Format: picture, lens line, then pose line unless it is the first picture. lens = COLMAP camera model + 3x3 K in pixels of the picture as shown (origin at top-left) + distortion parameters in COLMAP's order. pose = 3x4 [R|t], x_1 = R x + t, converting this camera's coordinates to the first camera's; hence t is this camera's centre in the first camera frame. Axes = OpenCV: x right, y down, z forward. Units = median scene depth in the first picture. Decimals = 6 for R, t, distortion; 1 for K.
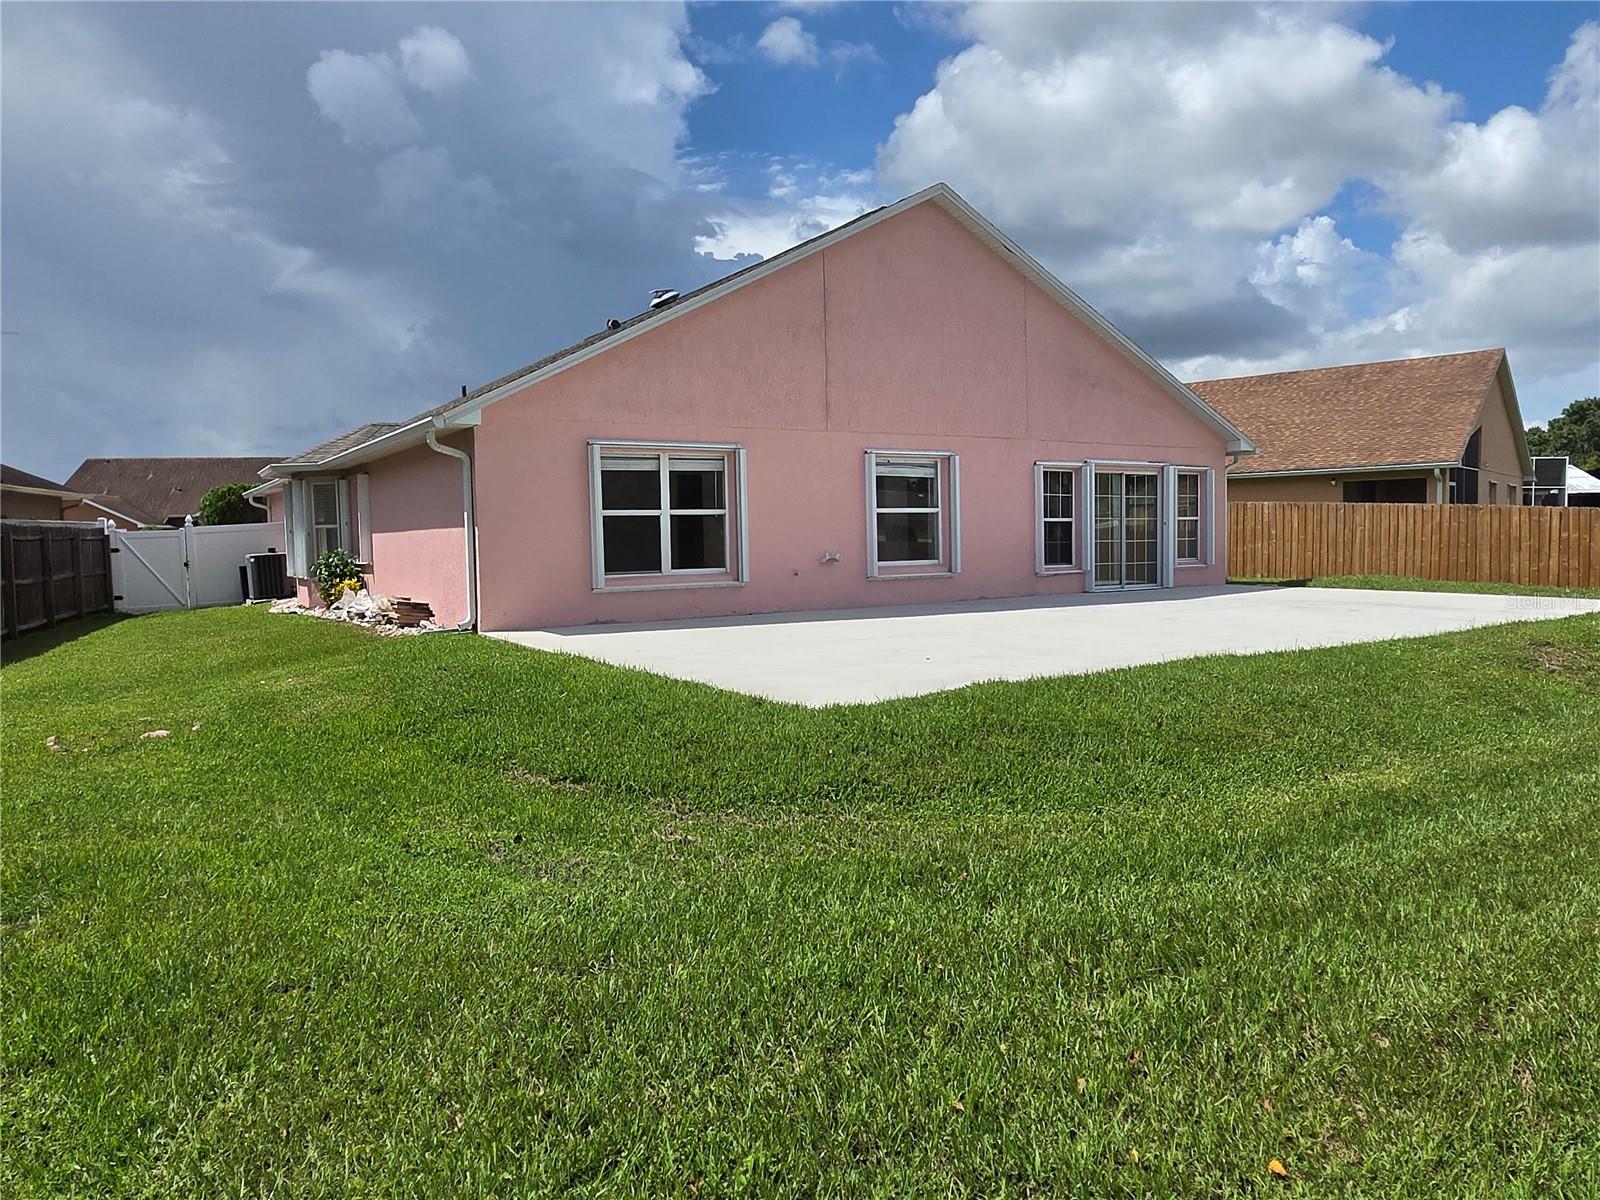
lens RADIAL K [[1099.2, 0, 806.1], [0, 1099.2, 596.1], [0, 0, 1]] dist [0.001194, 0.002883]
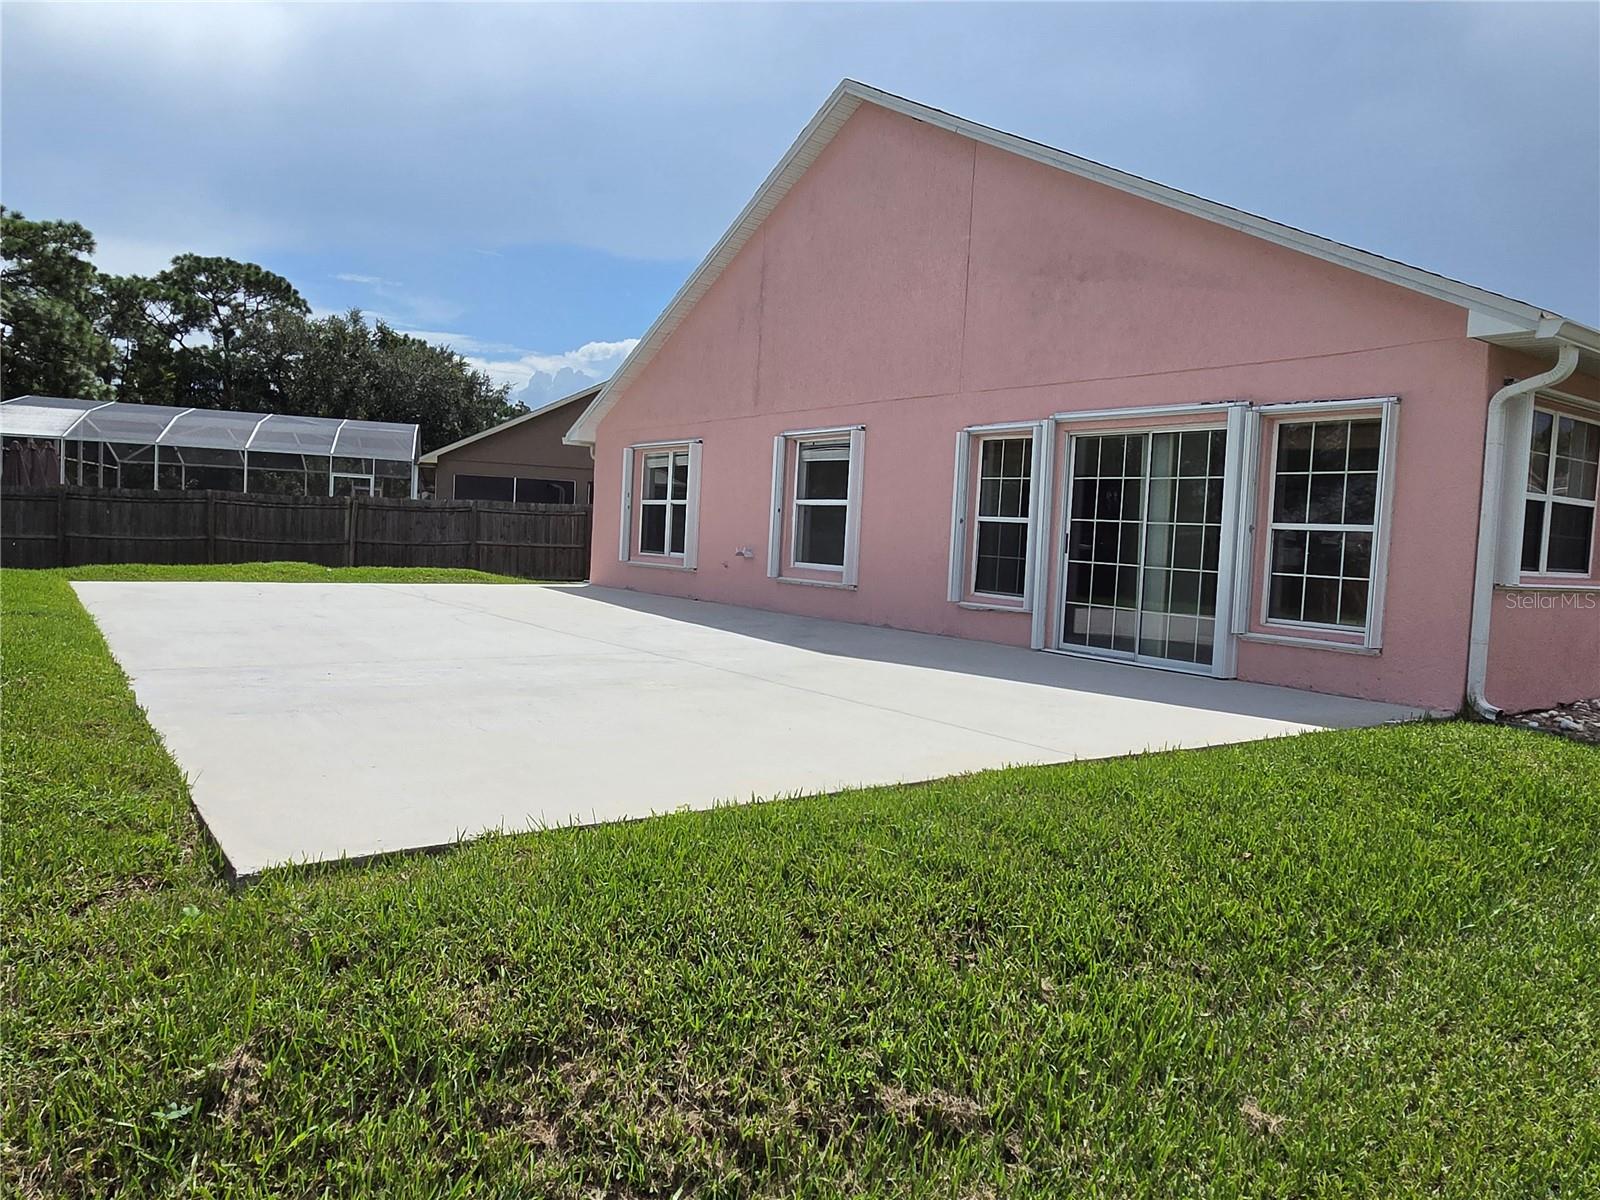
lens RADIAL K [[1099.2, 0, 806.1], [0, 1099.2, 596.1], [0, 0, 1]] dist [0.001194, 0.002883]
pose [[0.049604, 0.075441, -0.995916, 0.906098], [-0.105781, 0.991932, 0.069871, -0.064413], [0.993151, 0.101883, 0.057184, 0.946206]]
